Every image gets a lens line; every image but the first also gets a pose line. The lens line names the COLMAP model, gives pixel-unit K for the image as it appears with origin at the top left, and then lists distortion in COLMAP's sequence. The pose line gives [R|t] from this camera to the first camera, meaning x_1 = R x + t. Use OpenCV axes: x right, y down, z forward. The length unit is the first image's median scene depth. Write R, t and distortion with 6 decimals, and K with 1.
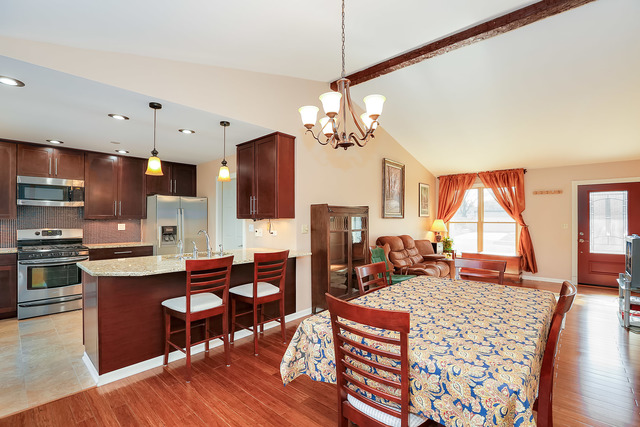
lens RADIAL K [[297.8, 0, 317.9], [0, 297.8, 216.9], [0, 0, 1]] dist [-0.027132, 0.006024]
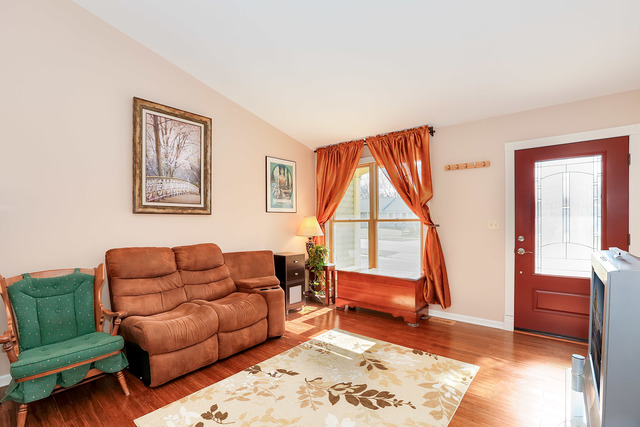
lens RADIAL K [[295.5, 0, 319.3], [0, 295.5, 222.1], [0, 0, 1]] dist [-0.042570, 0.016954]
pose [[0.999644, -0.009398, 0.024957, 0.475782], [0.009114, 0.999893, 0.011443, 0.015819], [-0.025062, -0.011211, 0.999623, 0.434810]]
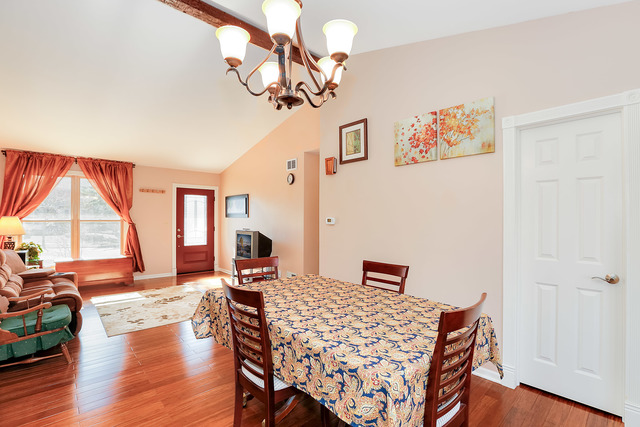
lens RADIAL K [[297.8, 0, 317.9], [0, 297.8, 216.9], [0, 0, 1]] dist [-0.027132, 0.006024]
pose [[0.122127, 0.006487, 0.992493, -0.163200], [-0.012292, 0.999912, -0.005023, 0.004858], [-0.992438, -0.011586, 0.122196, 0.300610]]
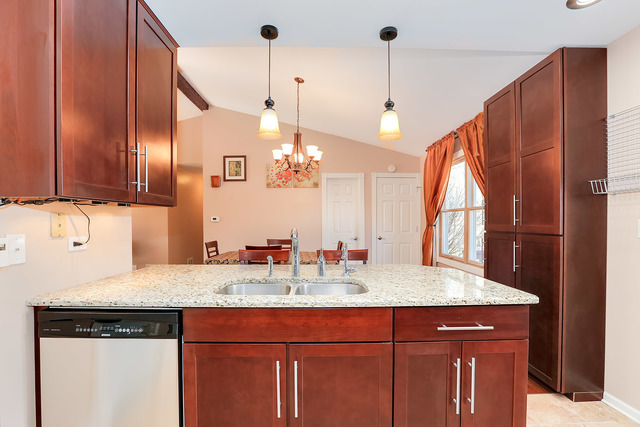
lens RADIAL K [[295.5, 0, 319.3], [0, 295.5, 222.1], [0, 0, 1]] dist [-0.042570, 0.016954]
pose [[-0.661675, 0.002271, 0.749787, -0.398958], [0.000174, 0.999996, -0.002875, 0.019359], [-0.749790, -0.001772, -0.661673, 0.678655]]
